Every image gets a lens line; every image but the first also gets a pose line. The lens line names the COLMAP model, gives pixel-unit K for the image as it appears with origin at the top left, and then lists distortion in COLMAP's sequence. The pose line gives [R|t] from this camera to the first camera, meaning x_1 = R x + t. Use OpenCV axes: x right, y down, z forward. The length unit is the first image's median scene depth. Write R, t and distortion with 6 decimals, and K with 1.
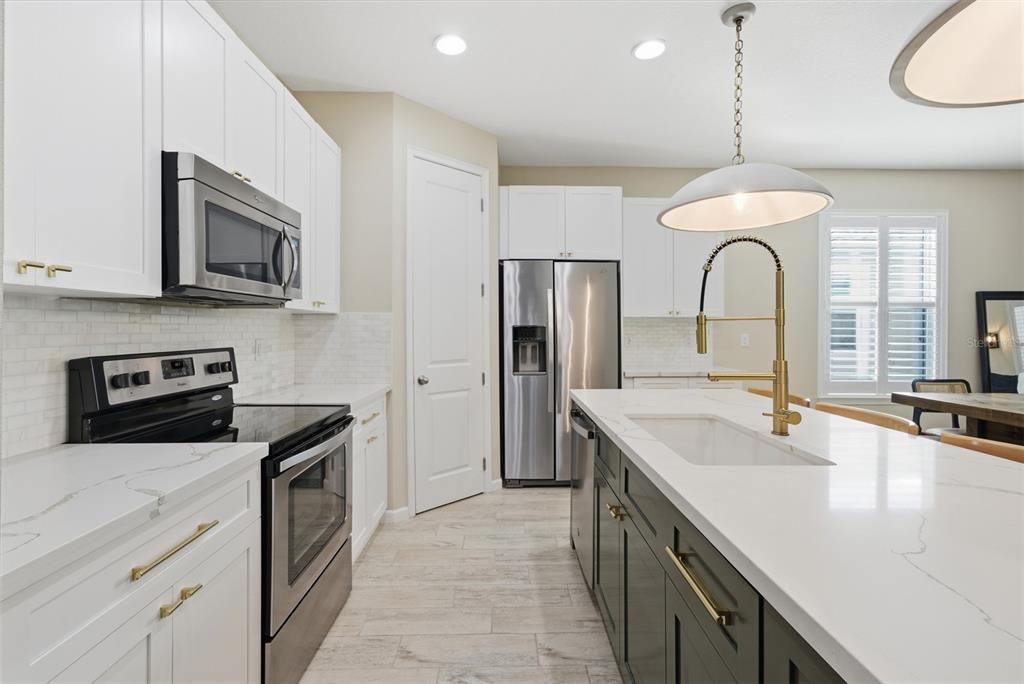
lens RADIAL K [[464.6, 0, 514.9], [0, 464.6, 334.7], [0, 0, 1]] dist [0.000009, 0.002875]
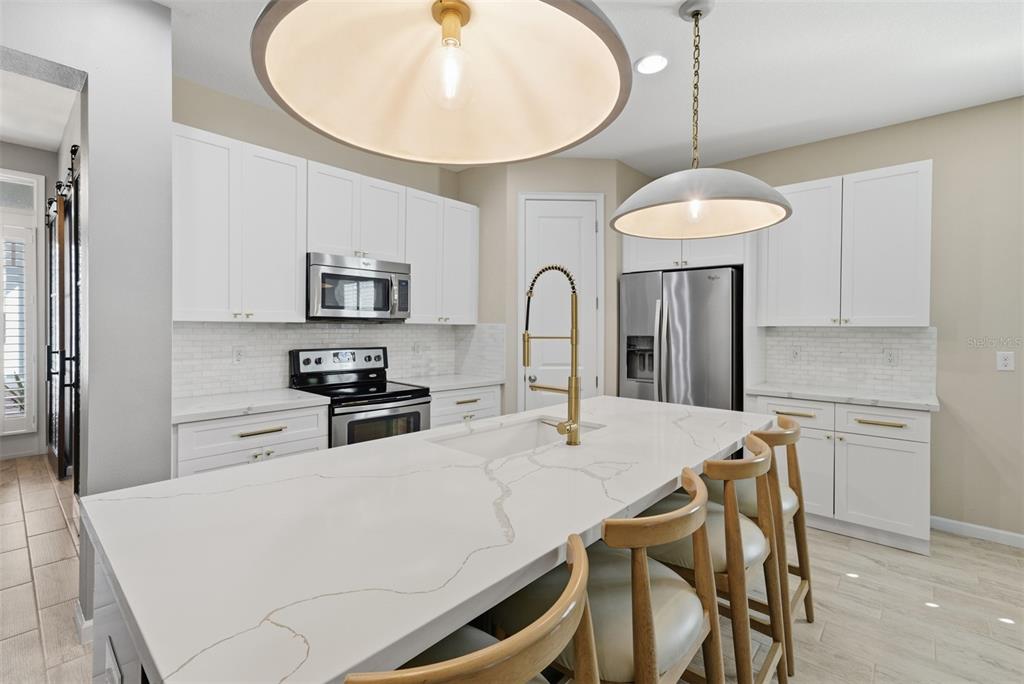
lens RADIAL K [[464.6, 0, 506.2], [0, 464.6, 339.1], [0, 0, 1]] dist [0.000009, 0.002875]
pose [[0.726329, 0.021706, -0.687004, 0.737269], [-0.017465, 0.999761, 0.013123, -0.026394], [0.687125, 0.002466, 0.726535, 0.056840]]
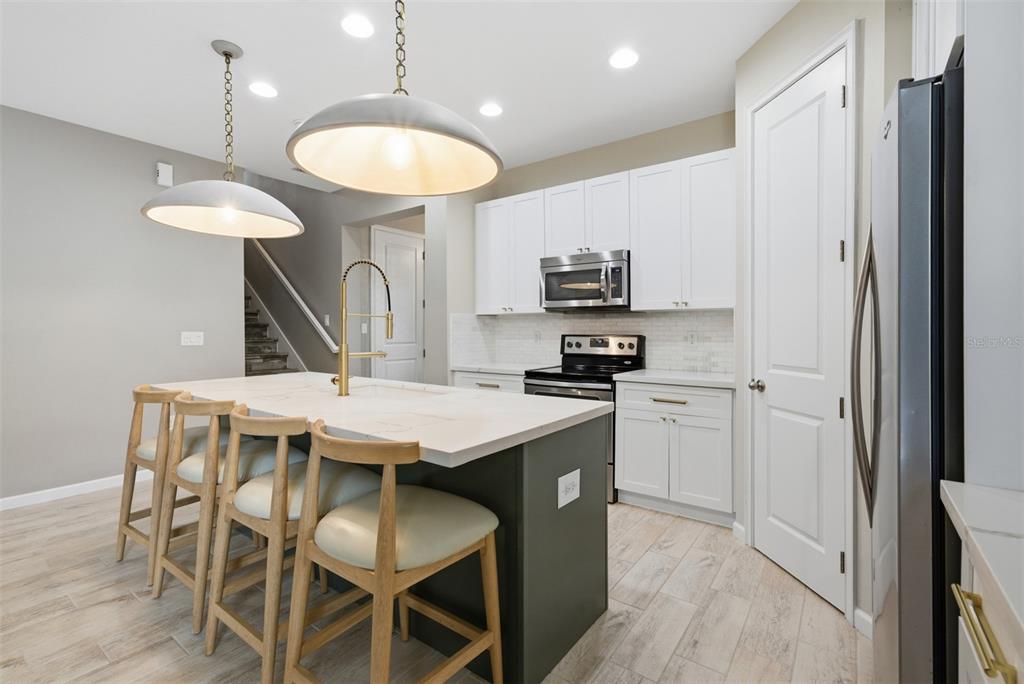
lens RADIAL K [[464.6, 0, 502.8], [0, 464.6, 326.7], [0, 0, 1]] dist [0.000009, 0.002875]
pose [[-0.622614, -0.001036, -0.782529, 0.847178], [-0.007233, 0.999964, 0.004431, -0.005524], [0.782496, 0.008419, -0.622599, 1.387762]]
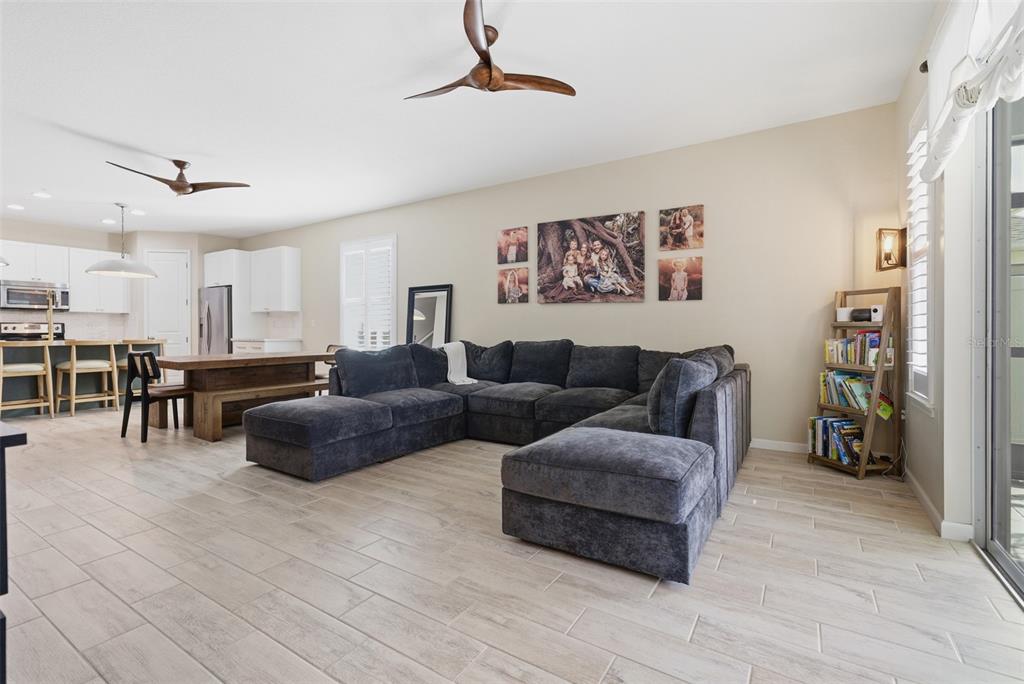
lens RADIAL K [[464.6, 0, 521.7], [0, 464.6, 333.4], [0, 0, 1]] dist [0.000009, 0.002875]
pose [[0.819337, 0.002680, -0.573306, 3.584856], [-0.005016, 0.999984, -0.002493, 0.081729], [0.573290, 0.004918, 0.819338, 0.082749]]
